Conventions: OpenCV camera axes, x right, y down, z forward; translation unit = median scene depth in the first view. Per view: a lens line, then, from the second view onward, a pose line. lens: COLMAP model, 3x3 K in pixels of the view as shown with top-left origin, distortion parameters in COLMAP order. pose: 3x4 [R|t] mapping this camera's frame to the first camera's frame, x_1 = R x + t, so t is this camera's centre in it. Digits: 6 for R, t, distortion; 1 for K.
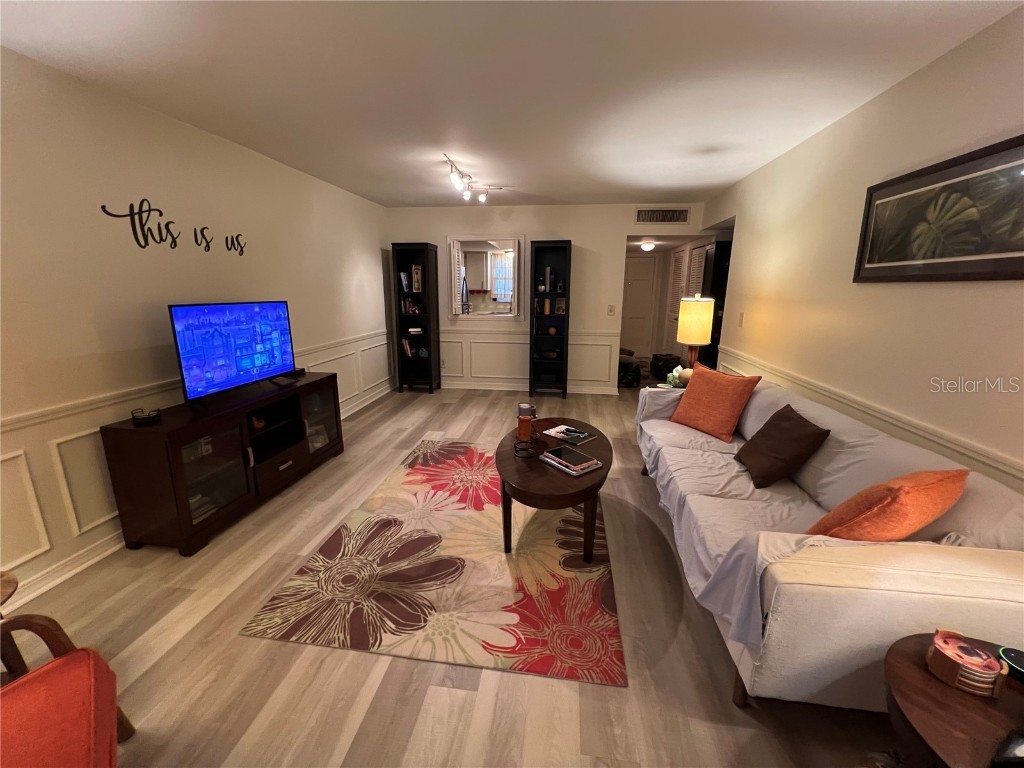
lens RADIAL K [[411.7, 0, 515.1], [0, 411.7, 382.8], [0, 0, 1]] dist [-0.002119, 0.000223]
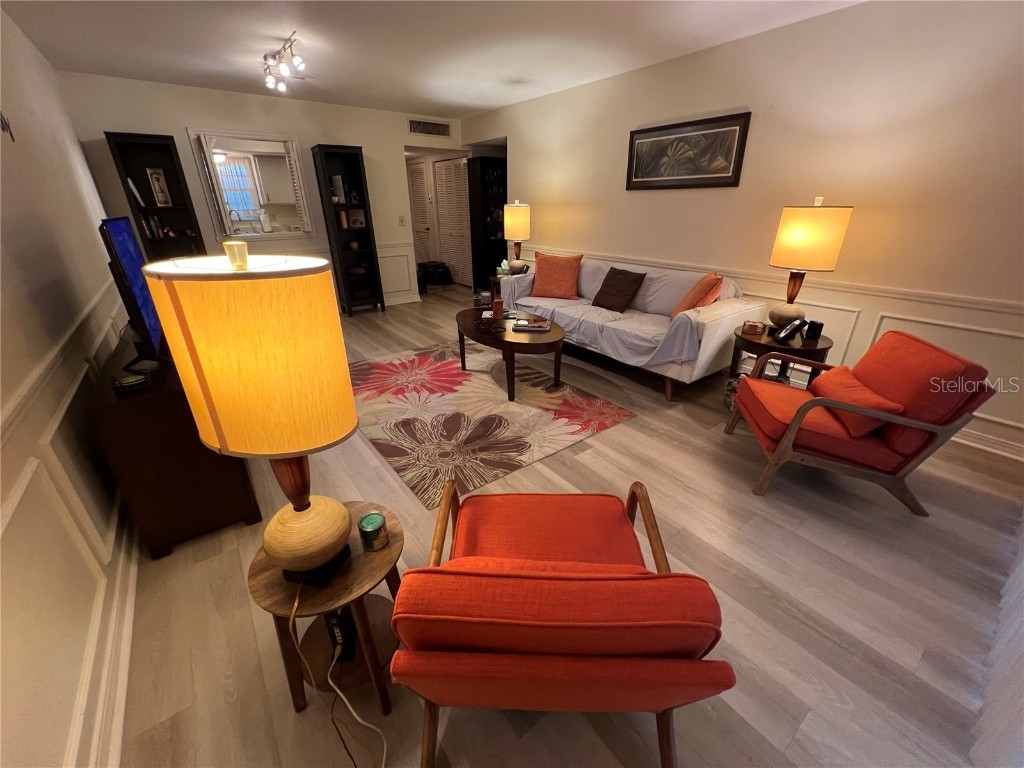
lens RADIAL K [[411.7, 0, 509.9], [0, 411.7, 384.0], [0, 0, 1]] dist [-0.002119, 0.000223]
pose [[0.707898, -0.295913, 0.641339, -0.880645], [0.171800, 0.952876, 0.250025, 0.017046], [-0.685102, -0.066810, 0.725377, 0.020872]]
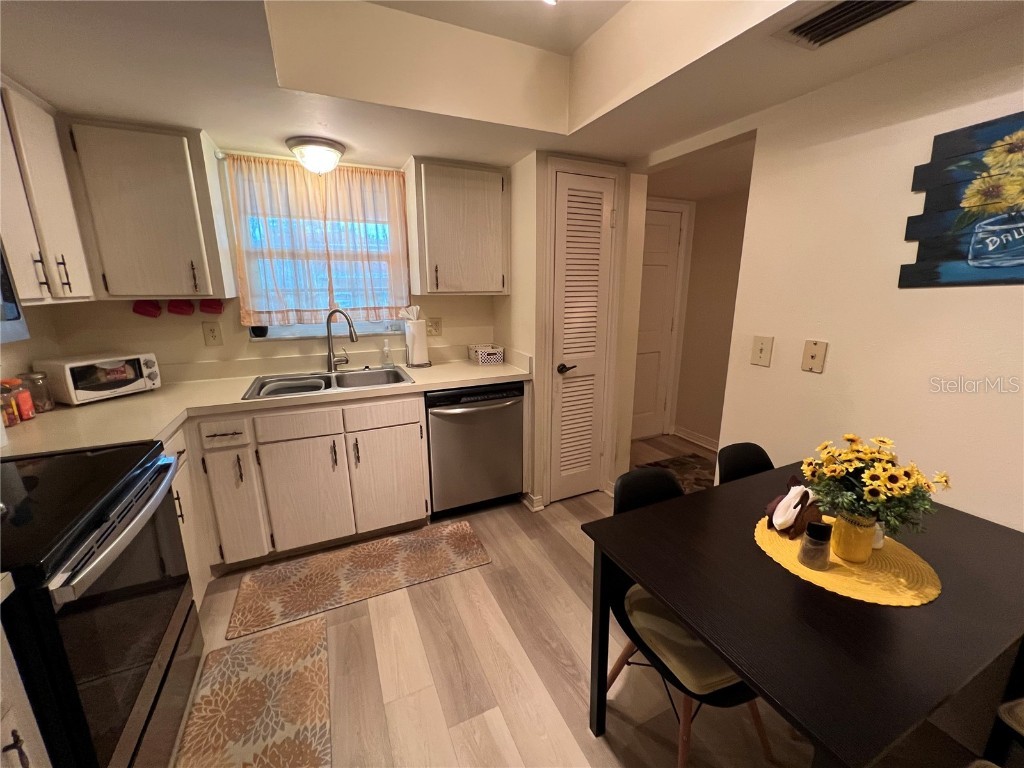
lens RADIAL K [[411.7, 0, 513.0], [0, 411.7, 381.3], [0, 0, 1]] dist [-0.002119, 0.000223]
pose [[0.849403, -0.130477, 0.511361, -0.189852], [0.126914, 0.991022, 0.042055, -0.598717], [-0.512257, 0.029177, 0.858336, 2.553554]]
